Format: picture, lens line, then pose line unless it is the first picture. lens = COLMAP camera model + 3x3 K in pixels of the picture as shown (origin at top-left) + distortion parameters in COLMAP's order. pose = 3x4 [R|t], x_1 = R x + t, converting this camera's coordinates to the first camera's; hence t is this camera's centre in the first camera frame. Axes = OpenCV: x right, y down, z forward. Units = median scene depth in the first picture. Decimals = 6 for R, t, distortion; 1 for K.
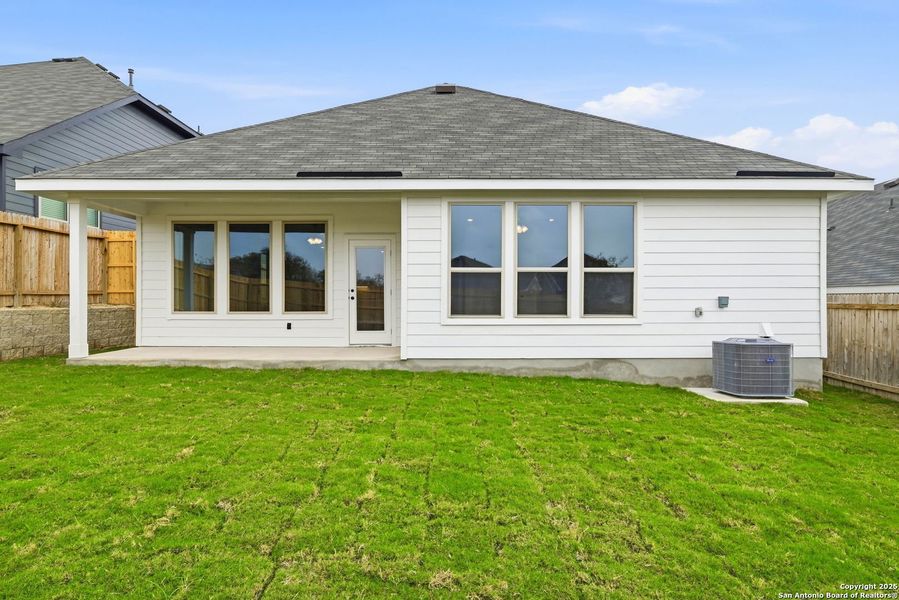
lens RADIAL K [[416.6, 0, 448.4], [0, 416.6, 300.8], [0, 0, 1]] dist [-0.020864, -0.000746]
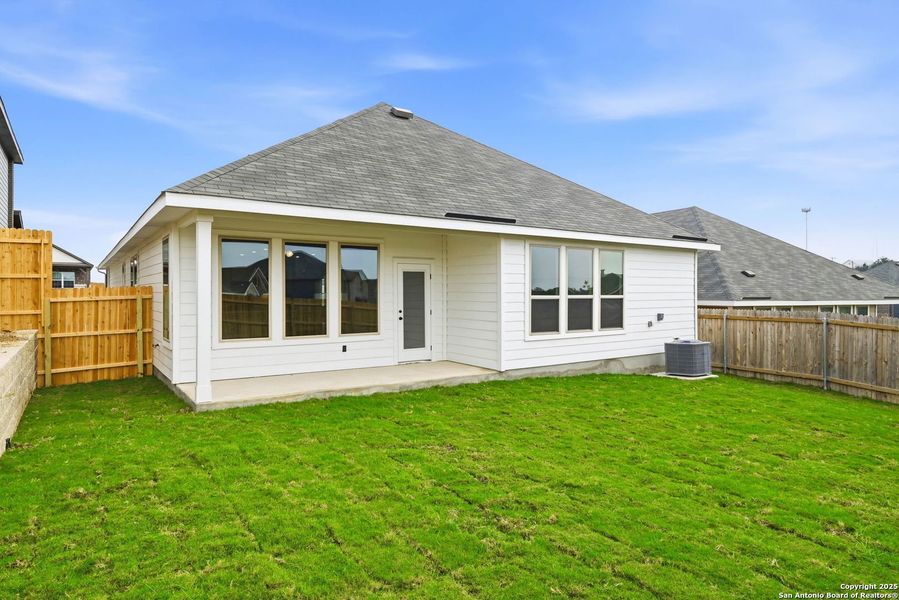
lens RADIAL K [[416.6, 0, 448.4], [0, 416.6, 300.8], [0, 0, 1]] dist [-0.020864, -0.000746]
pose [[0.882054, -0.004538, 0.471126, -0.788239], [0.008670, 0.999941, -0.006602, -0.055592], [-0.471068, 0.009909, 0.882041, 0.001324]]
